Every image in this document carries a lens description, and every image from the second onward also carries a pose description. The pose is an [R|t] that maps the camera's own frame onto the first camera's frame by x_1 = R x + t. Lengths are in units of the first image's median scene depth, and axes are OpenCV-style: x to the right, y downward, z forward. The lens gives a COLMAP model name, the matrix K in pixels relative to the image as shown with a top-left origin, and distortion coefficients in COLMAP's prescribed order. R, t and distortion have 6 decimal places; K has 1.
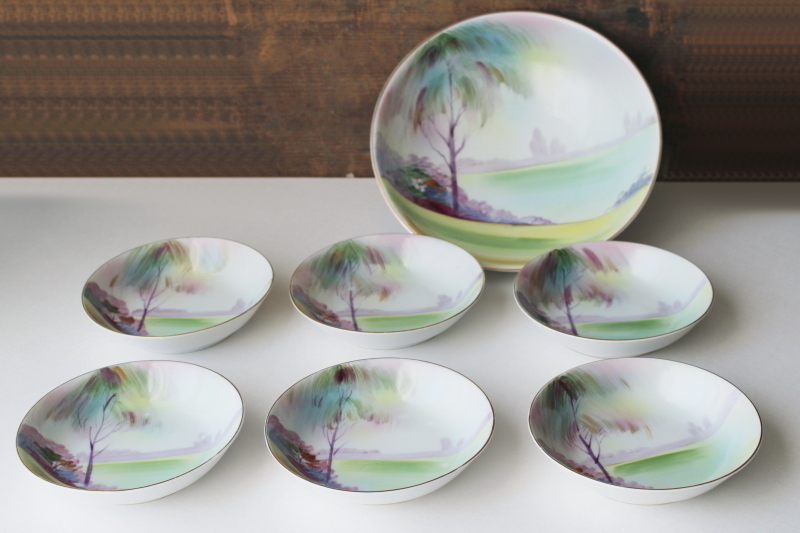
lens RADIAL K [[1341.1, 0, 400.6], [0, 1341.1, 282.4], [0, 0, 1]] dist [-0.030324, 0.019274]
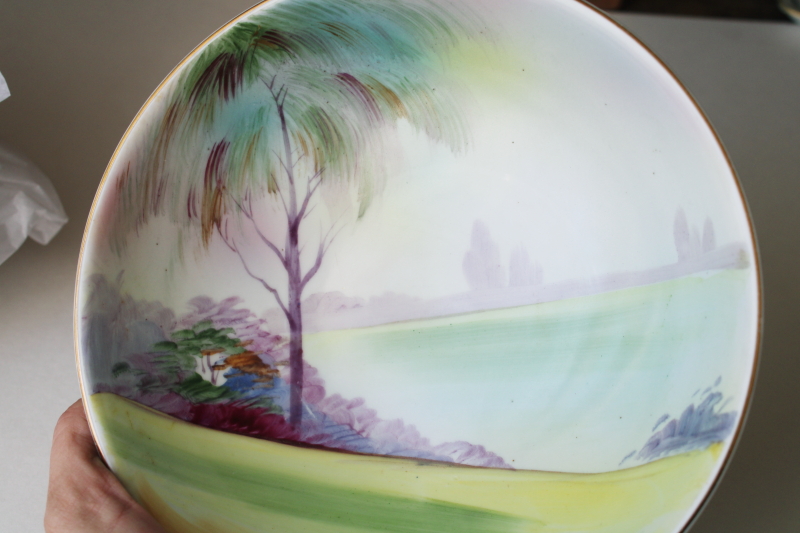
lens RADIAL K [[1198.3, 0, 400.0], [0, 1198.3, 266.5], [0, 0, 1]] dist [-0.035994, 0.115129]
pose [[0.988821, -0.017562, -0.148069, 0.134978], [0.046242, 0.980197, 0.192549, -0.179487], [0.141756, -0.197243, 0.970052, 0.619037]]
